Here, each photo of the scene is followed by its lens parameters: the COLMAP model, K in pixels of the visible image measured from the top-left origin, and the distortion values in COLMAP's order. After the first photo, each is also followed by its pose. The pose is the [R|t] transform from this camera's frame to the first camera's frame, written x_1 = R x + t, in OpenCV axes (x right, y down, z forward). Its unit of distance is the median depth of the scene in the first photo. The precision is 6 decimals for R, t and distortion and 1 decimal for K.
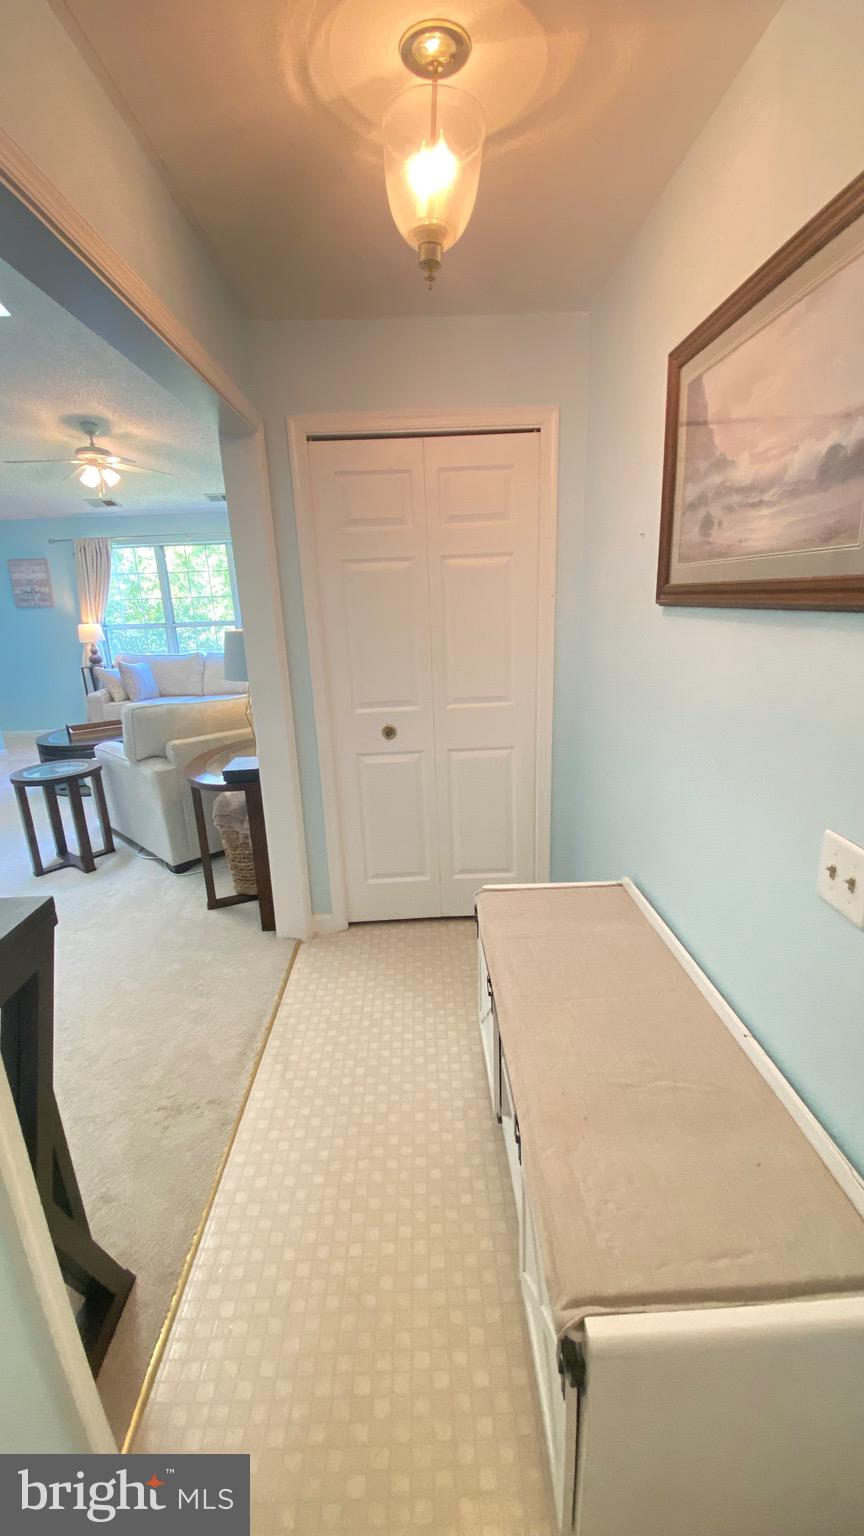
lens RADIAL K [[632.5, 0, 445.4], [0, 632.5, 762.4], [0, 0, 1]] dist [-0.008295, -0.000138]
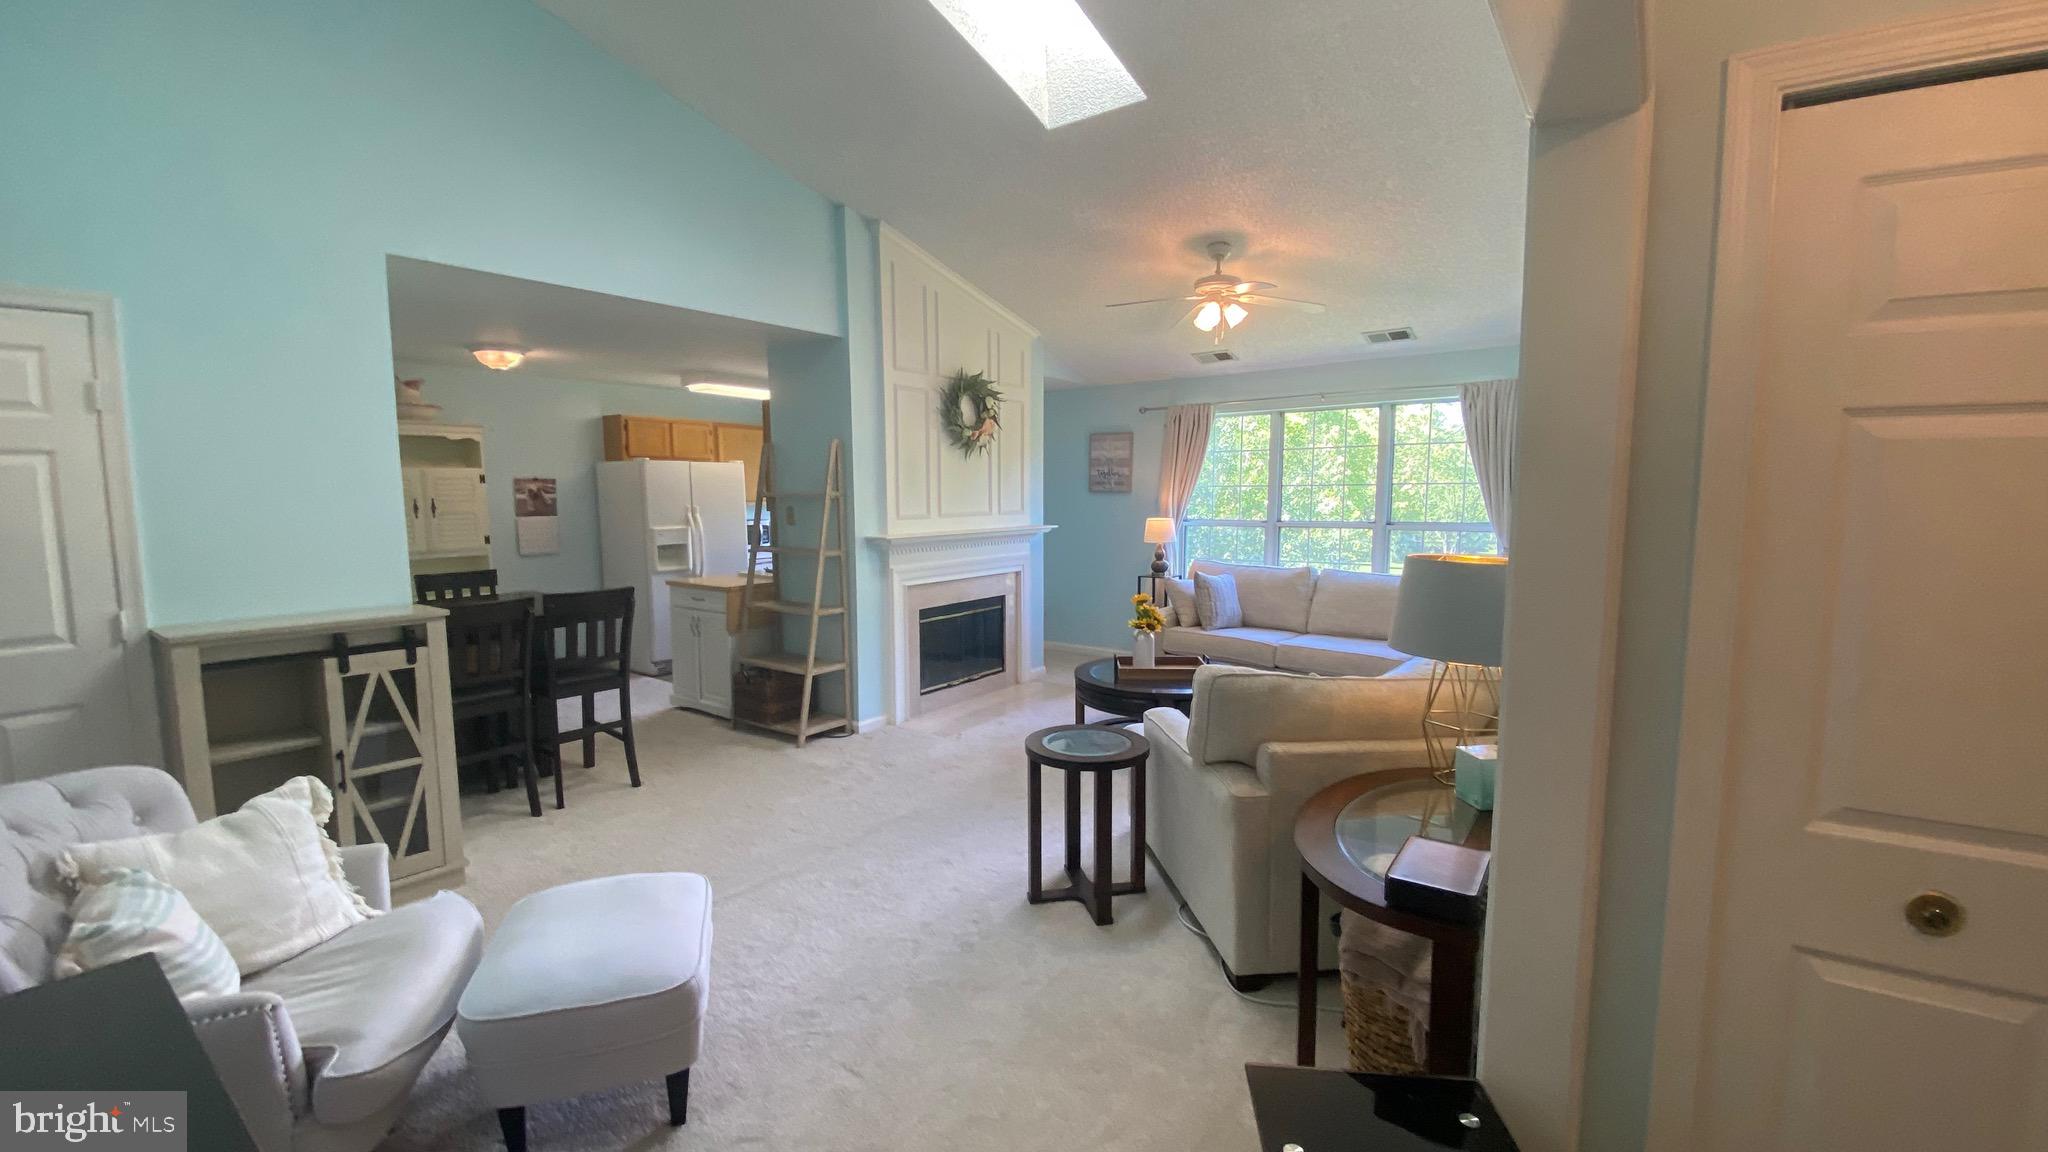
lens RADIAL K [[838.3, 0, 1008.8], [0, 838.3, 582.1], [0, 0, 1]] dist [0.036227, -0.000673]
pose [[0.771726, 0.103229, -0.627521, -0.113748], [-0.188592, 0.979500, -0.070800, -0.055117], [0.607348, 0.172984, 0.775374, 0.186397]]
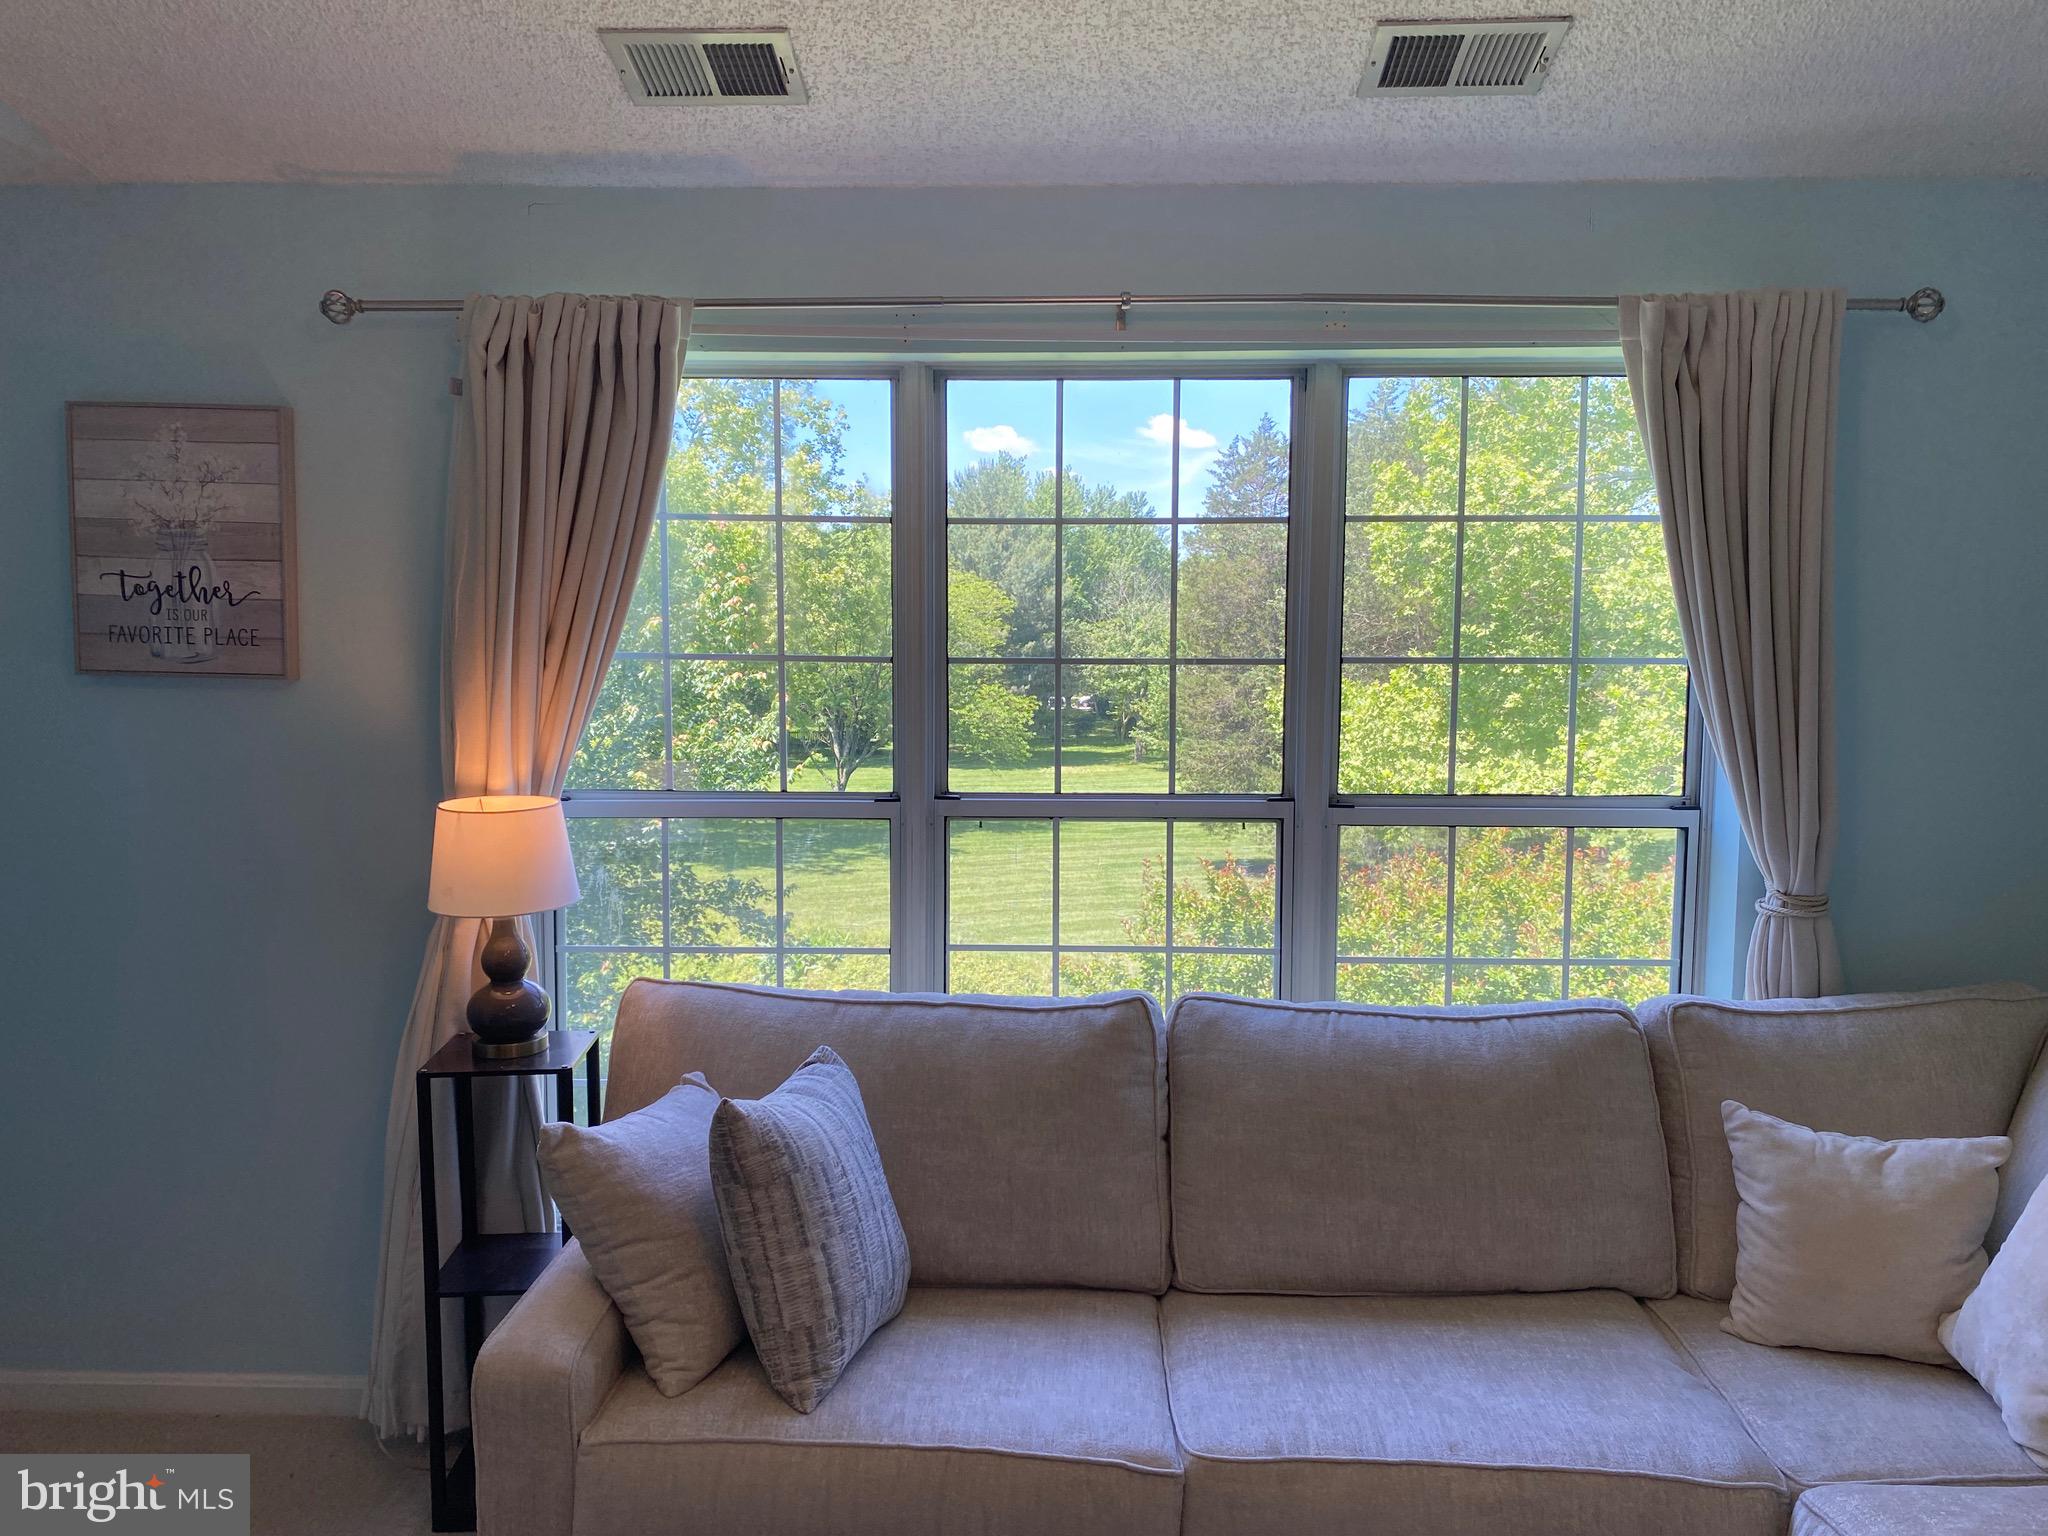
lens RADIAL K [[1535.5, 0, 1043.8], [0, 1535.5, 777.5], [0, 0, 1]] dist [-0.002264, 0.005238]
pose [[0.997704, 0.050117, -0.045542, -0.559538], [-0.057095, 0.984175, -0.167750, -0.228928], [0.036414, 0.169965, 0.984777, 0.846501]]
